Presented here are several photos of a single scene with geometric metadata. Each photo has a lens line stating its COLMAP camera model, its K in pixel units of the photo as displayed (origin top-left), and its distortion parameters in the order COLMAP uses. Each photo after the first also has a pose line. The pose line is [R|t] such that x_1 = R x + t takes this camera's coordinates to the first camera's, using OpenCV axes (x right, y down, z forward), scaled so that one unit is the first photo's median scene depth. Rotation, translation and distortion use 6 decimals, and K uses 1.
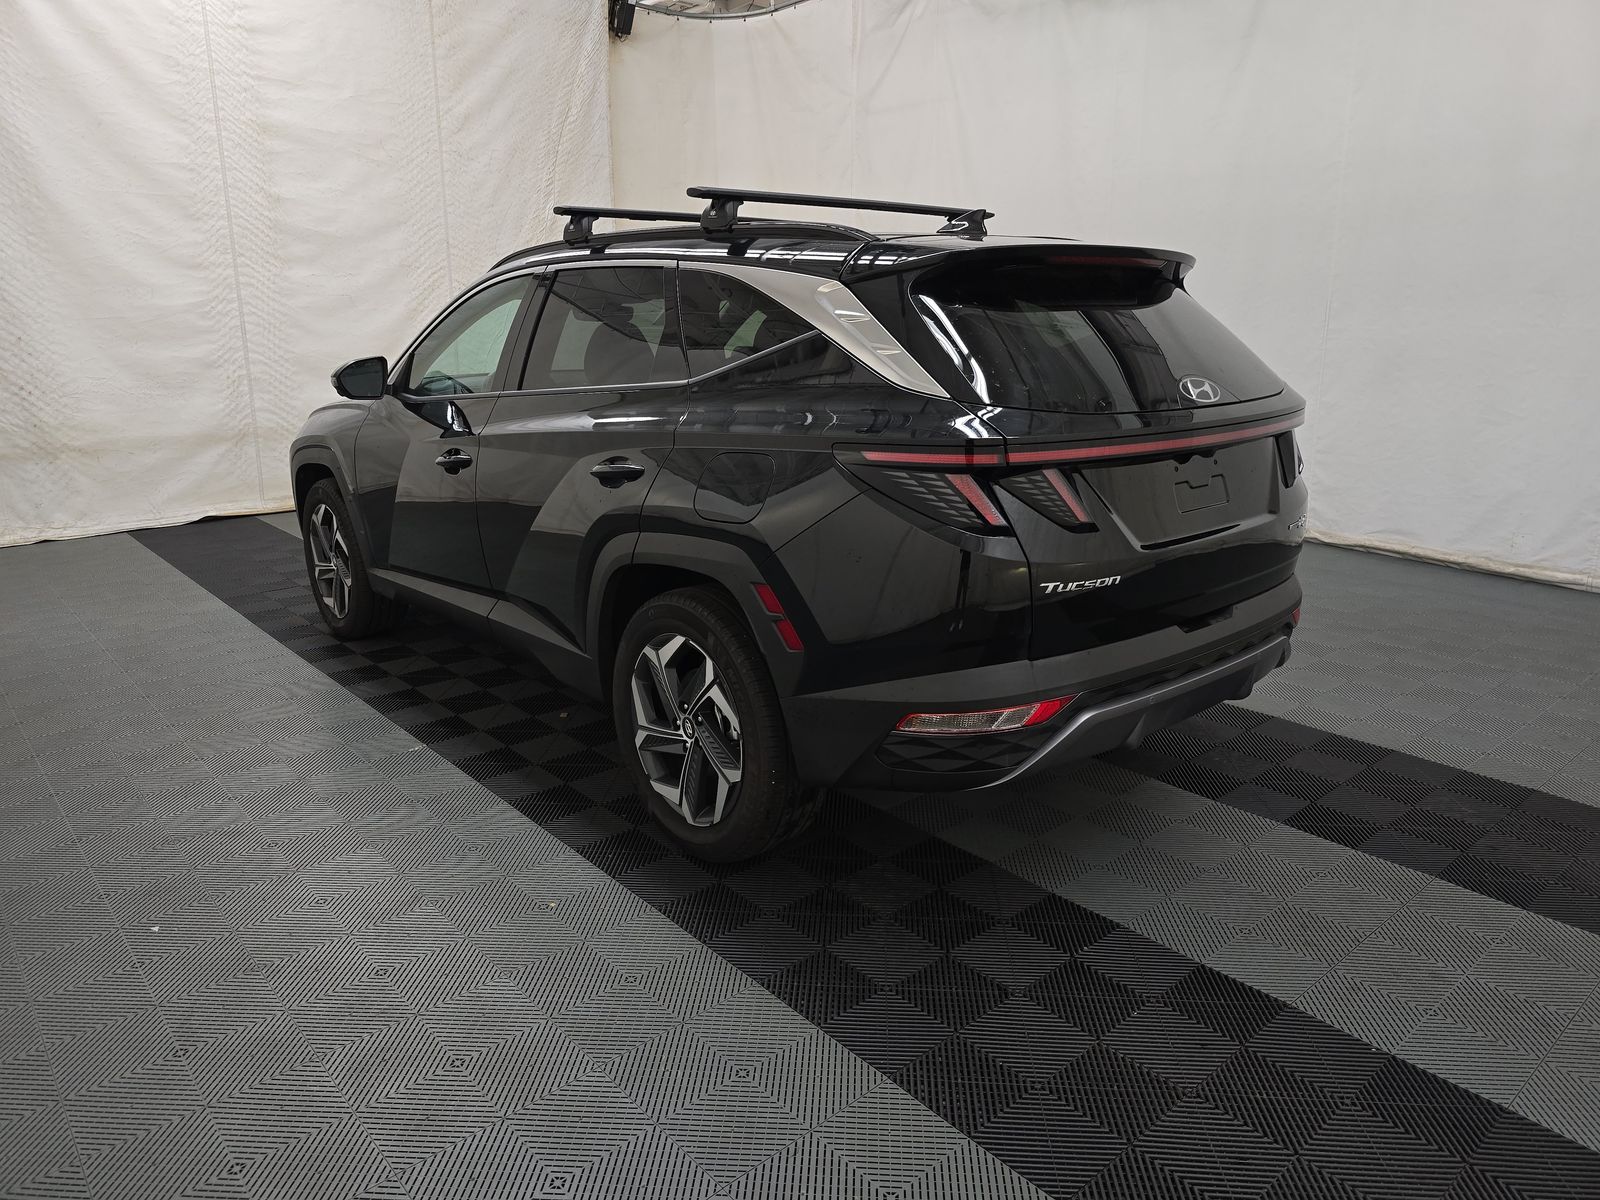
lens RADIAL K [[1070.4, 0, 801.1], [0, 1070.4, 597.3], [0, 0, 1]] dist [0.034945, -0.026041]
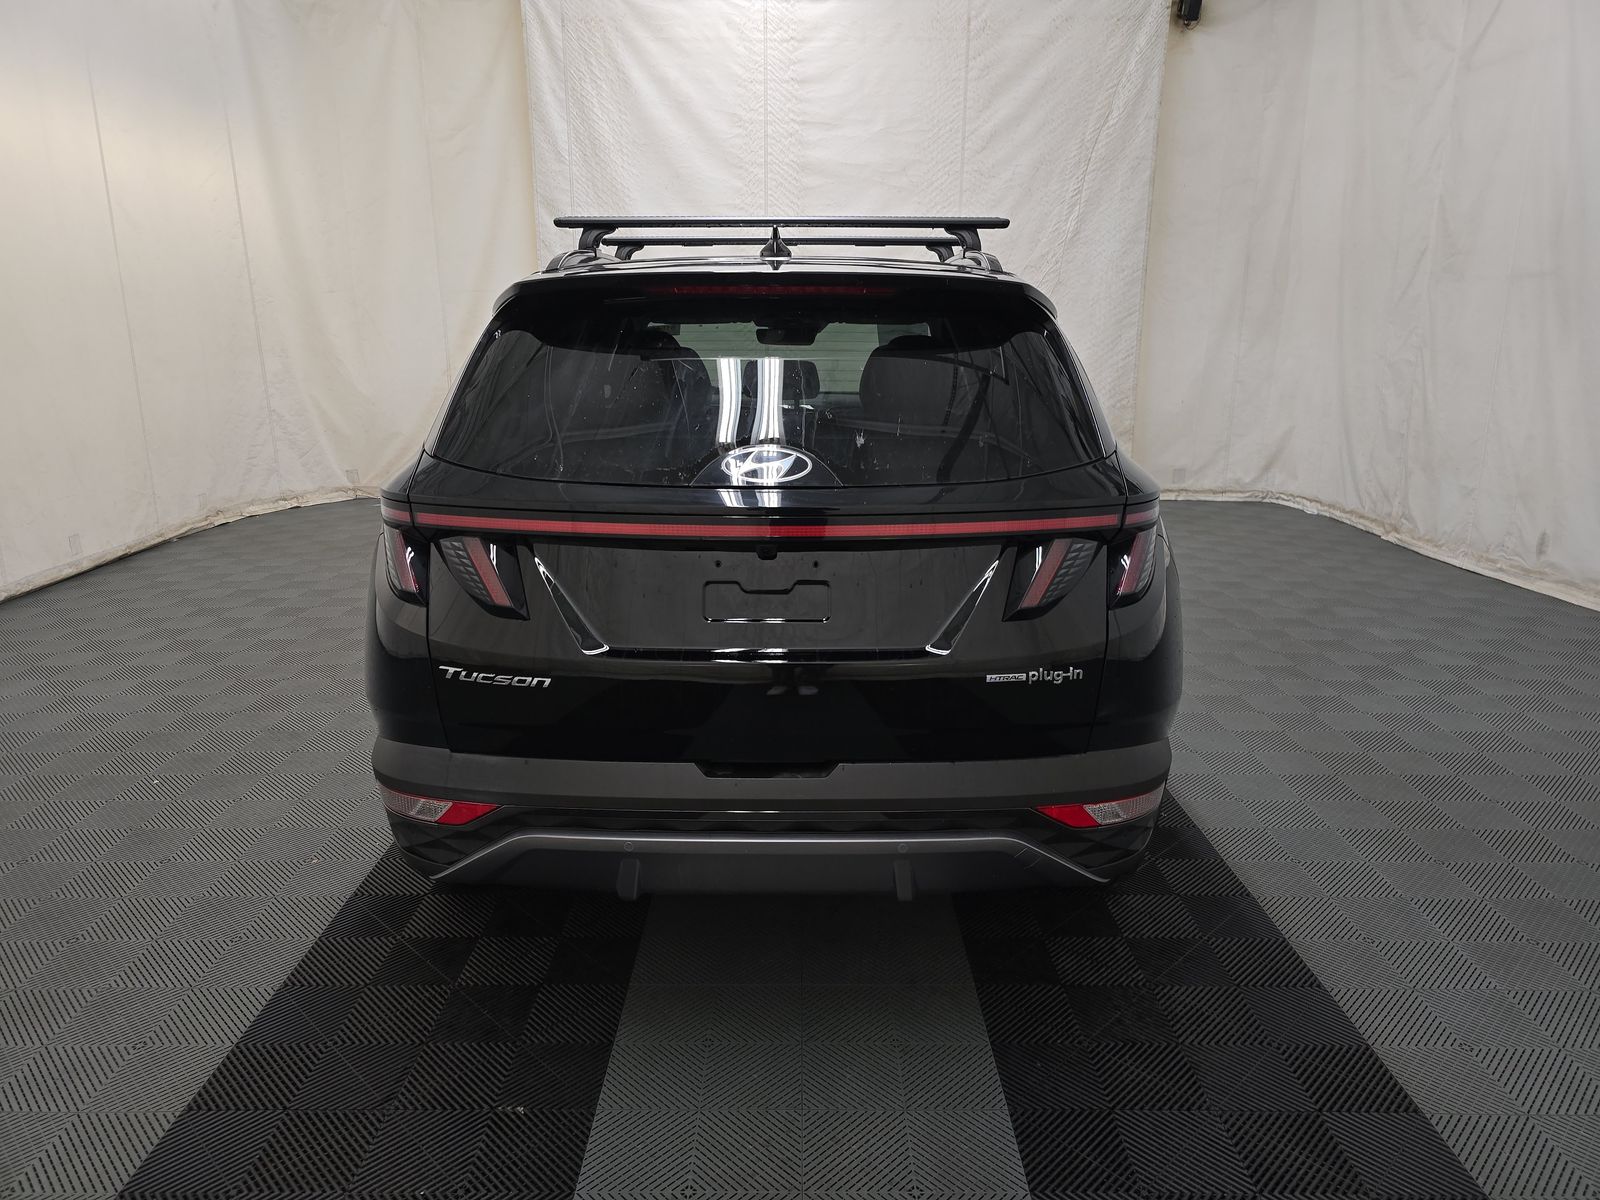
lens RADIAL K [[1070.4, 0, 801.4], [0, 1070.4, 604.5], [0, 0, 1]] dist [0.034945, -0.026041]
pose [[0.758883, 0.169032, -0.628907, 0.283662], [-0.169959, 0.983666, 0.059295, -0.046829], [0.628657, 0.061890, 0.775216, 0.146548]]
